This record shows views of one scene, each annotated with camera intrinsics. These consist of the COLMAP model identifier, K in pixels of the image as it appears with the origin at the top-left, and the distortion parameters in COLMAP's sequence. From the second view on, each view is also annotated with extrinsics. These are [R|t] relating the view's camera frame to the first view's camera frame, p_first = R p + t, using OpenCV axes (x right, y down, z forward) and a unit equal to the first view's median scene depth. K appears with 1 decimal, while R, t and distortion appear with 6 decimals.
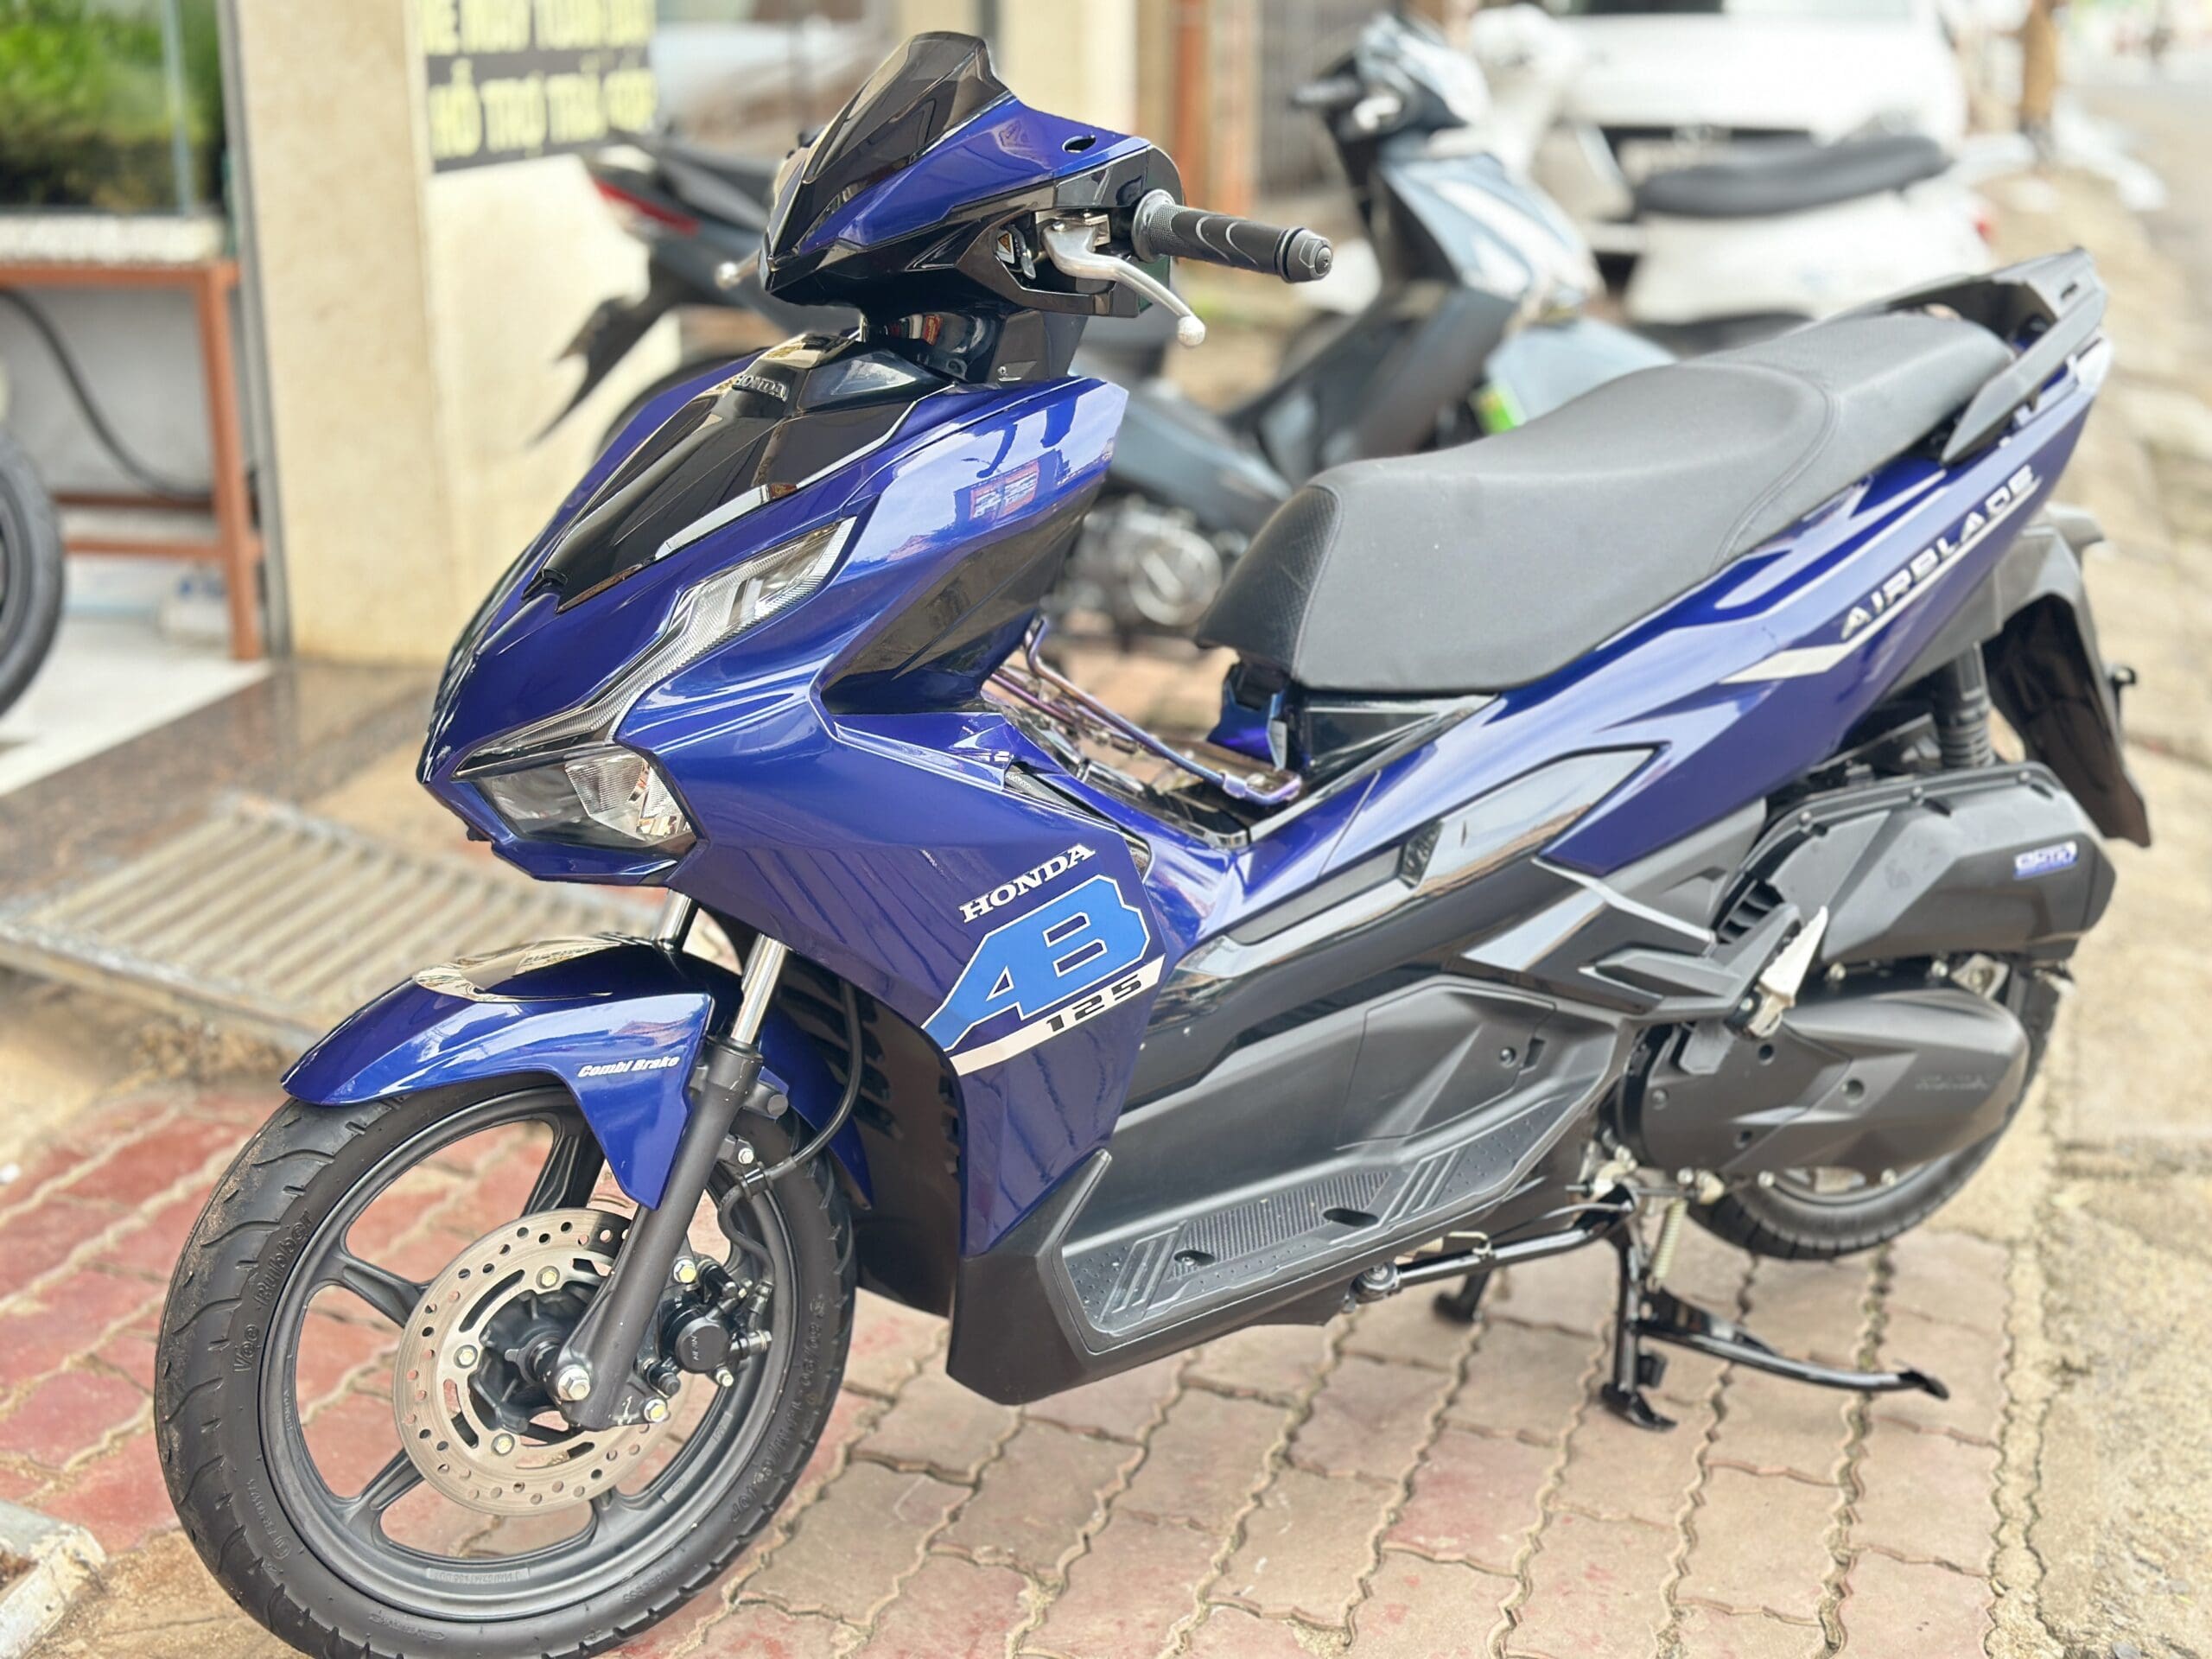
lens RADIAL K [[3184.7, 0, 1115.9], [0, 3184.7, 839.7], [0, 0, 1]] dist [0.181768, -0.167988]
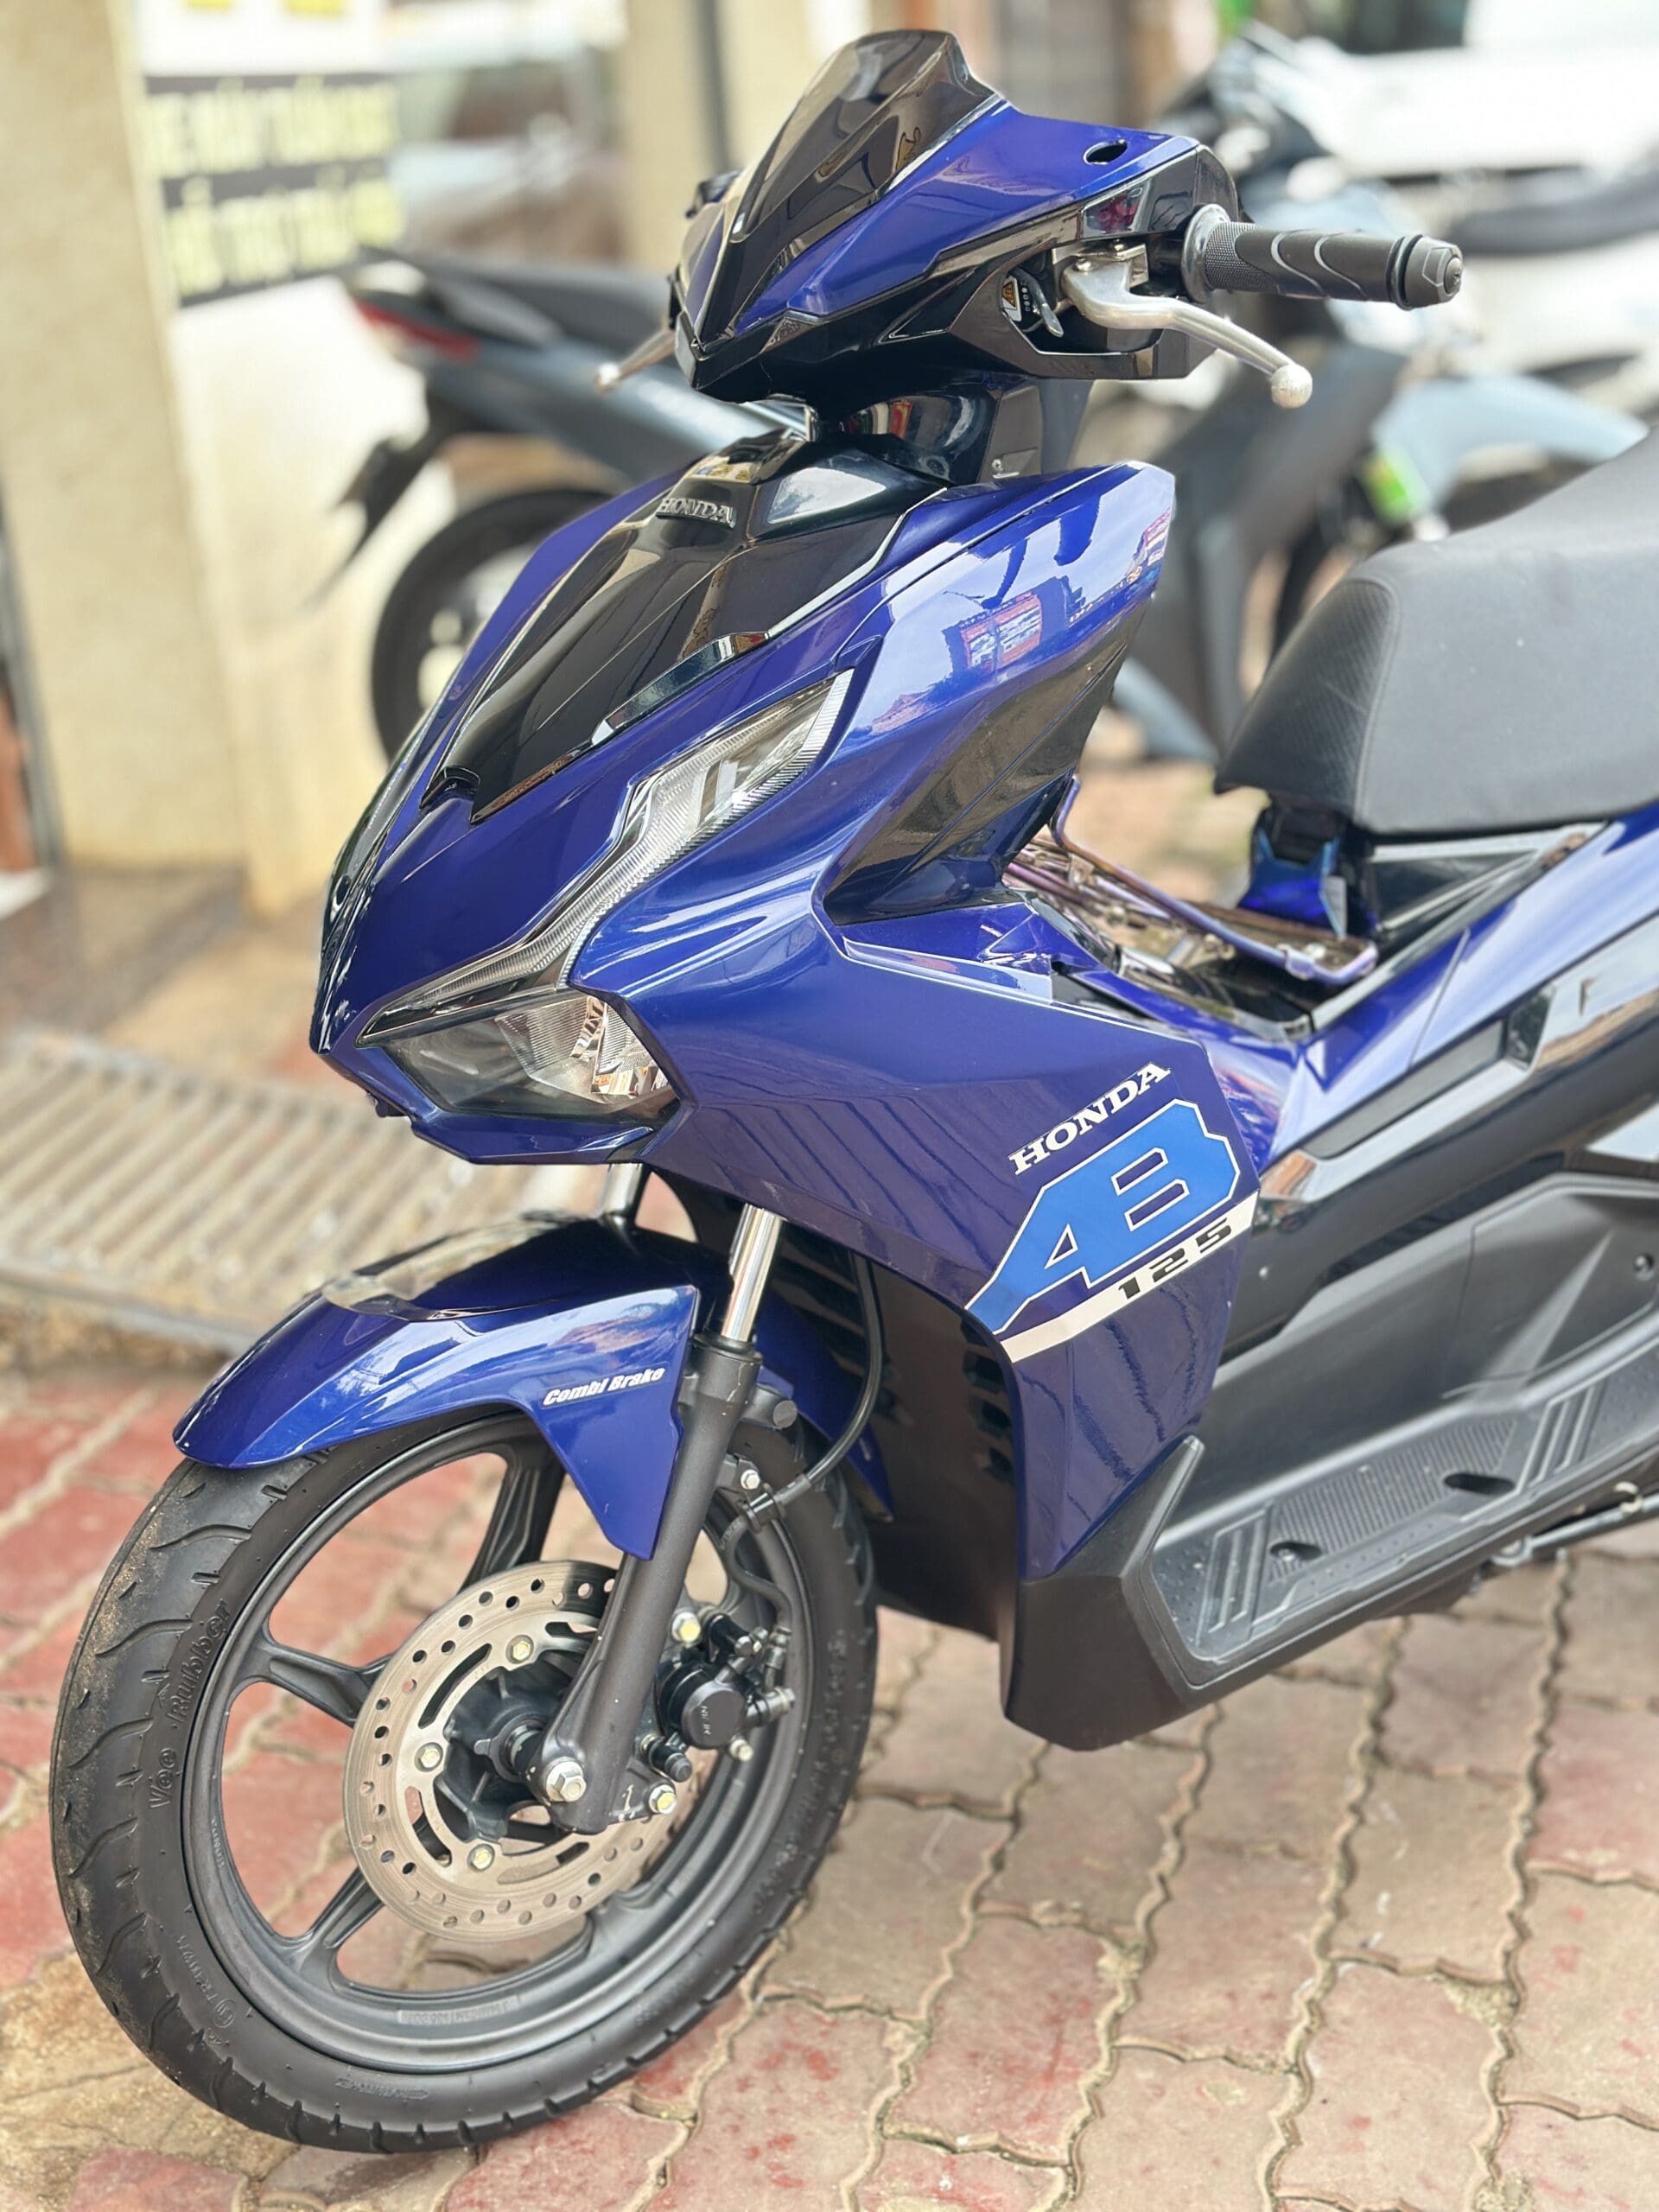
lens RADIAL K [[3184.7, 0, 829.5], [0, 3184.7, 1106.0], [0, 0, 1]] dist [0.181768, -0.167988]
pose [[0.996844, -0.078529, -0.011667, -0.074296], [0.078975, 0.995877, 0.044623, -0.026641], [0.008115, -0.045404, 0.998936, 0.192673]]
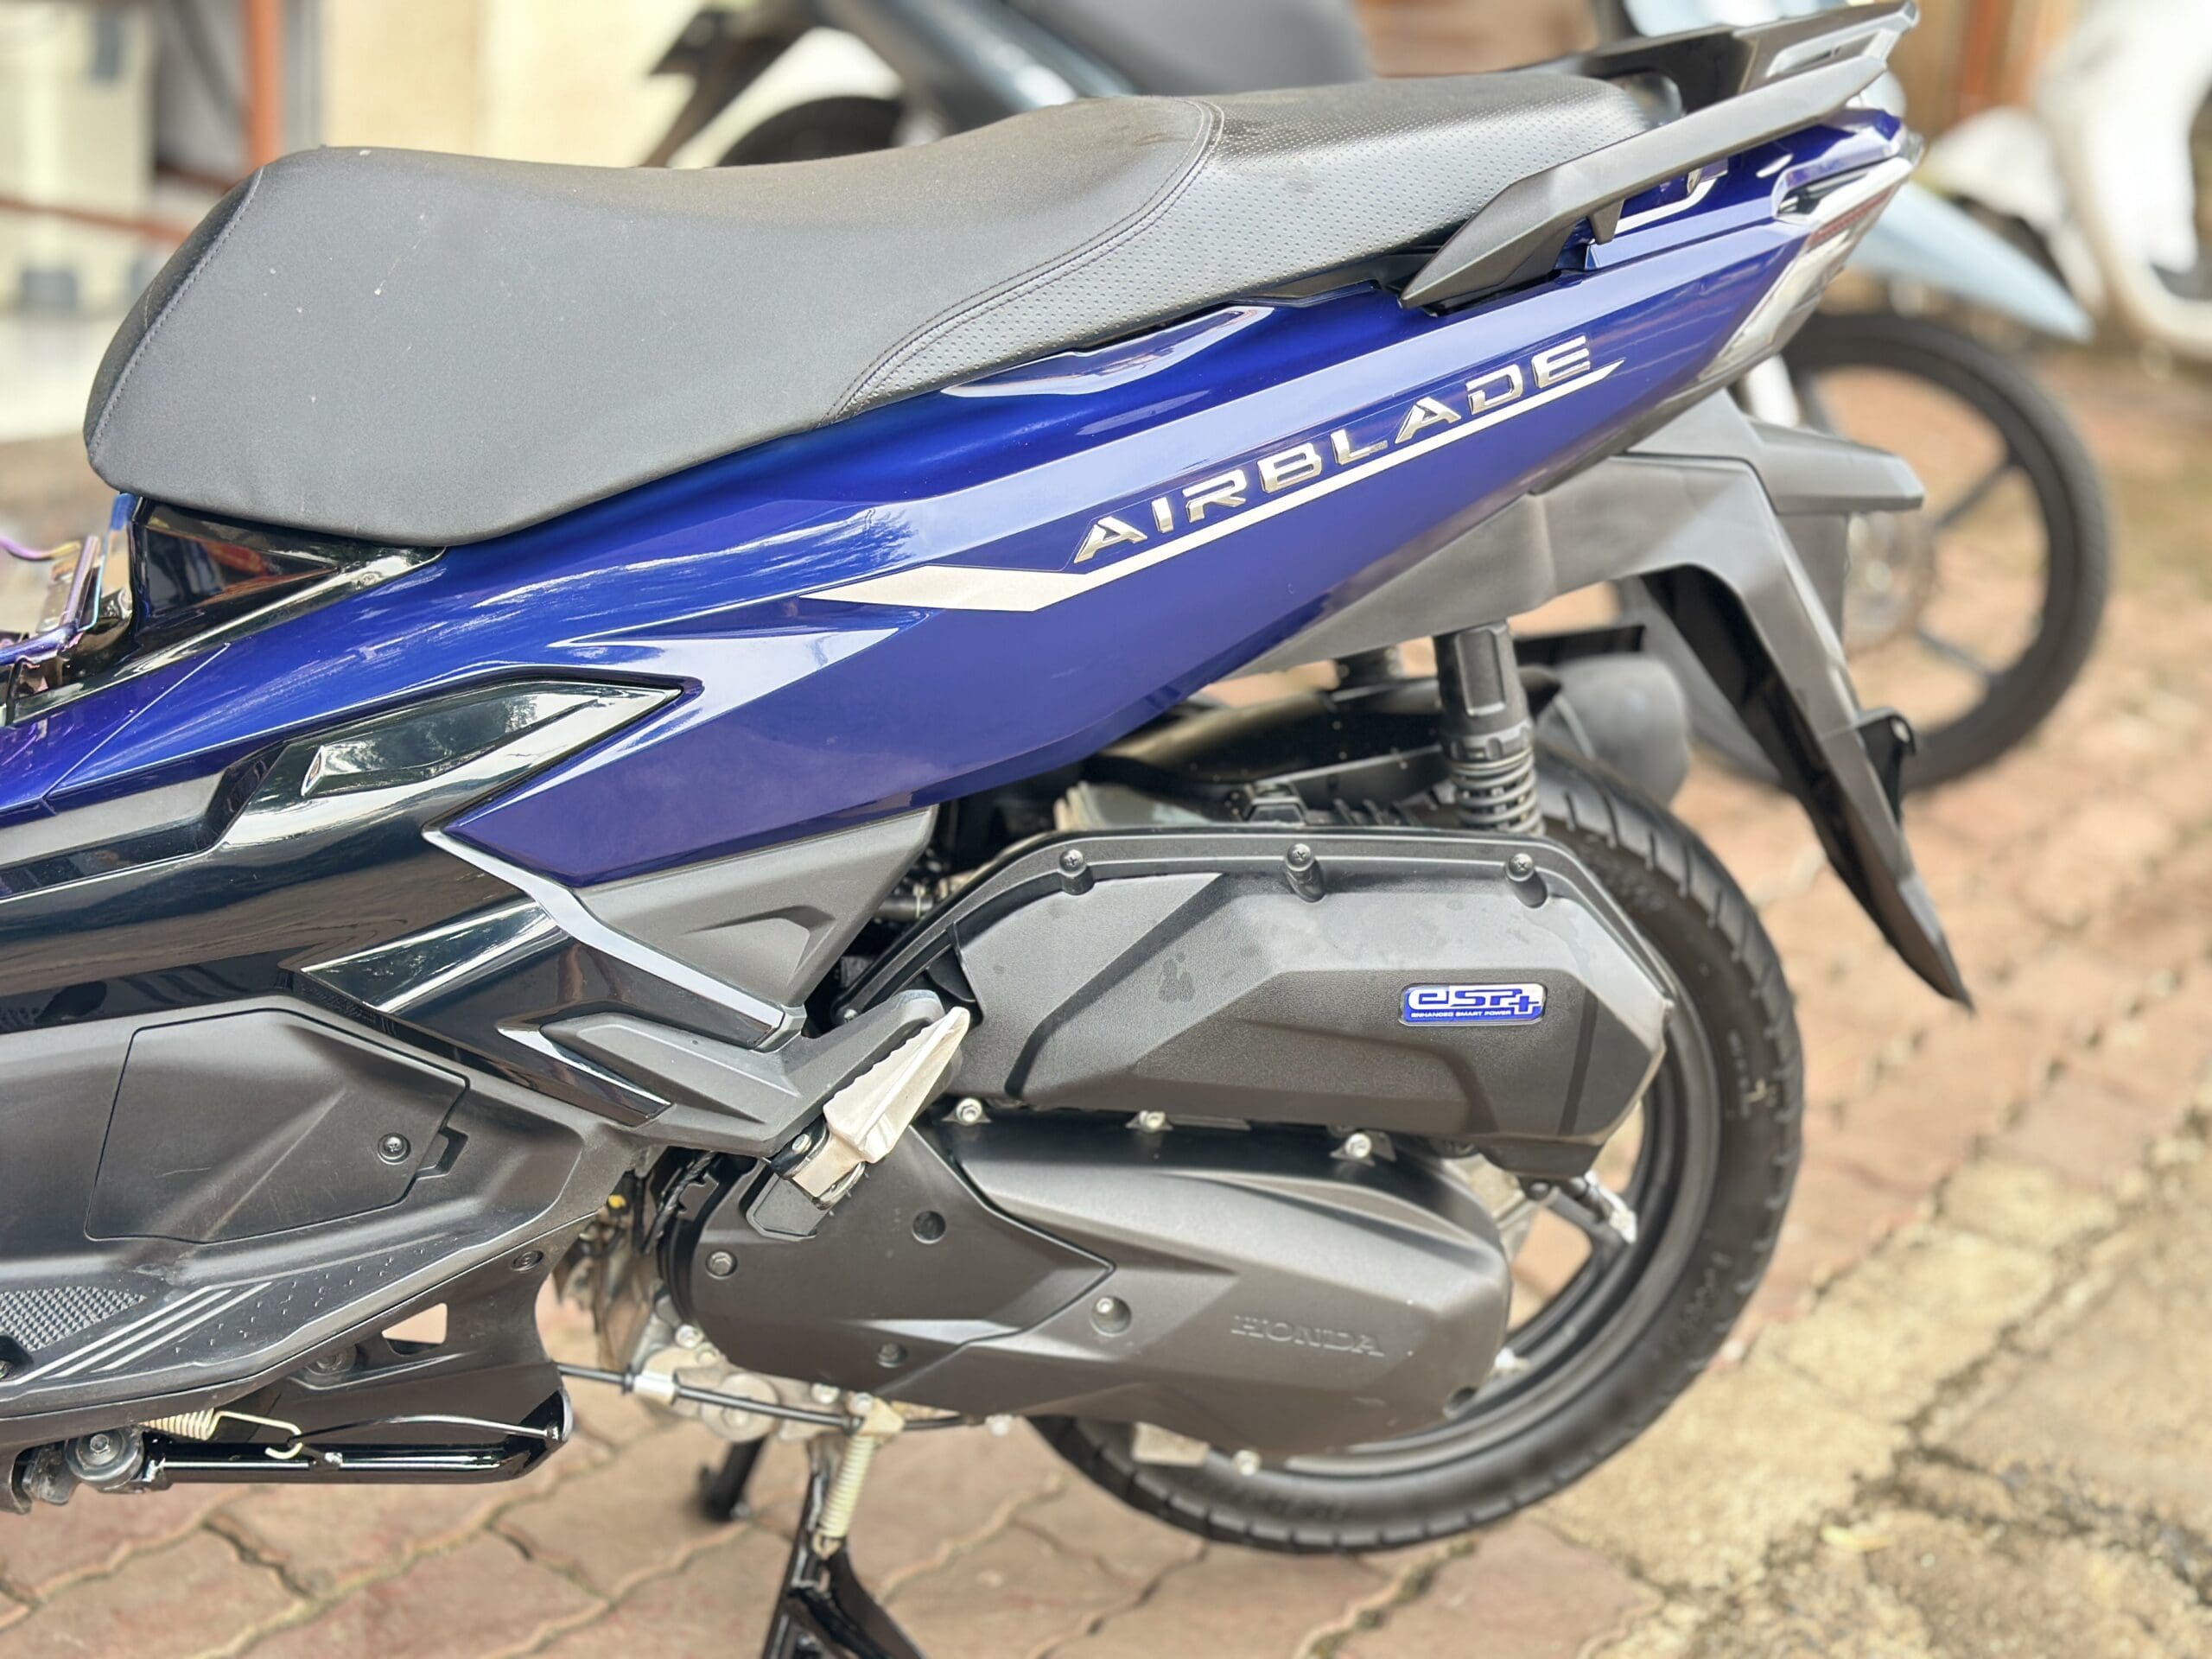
lens RADIAL K [[3184.7, 0, 1115.9], [0, 3184.7, 839.7], [0, 0, 1]] dist [0.181768, -0.167988]
pose [[0.941530, 0.182939, -0.282938, 0.434048], [-0.174062, 0.983117, 0.056431, -0.050579], [0.288484, -0.003883, 0.957477, 0.477058]]
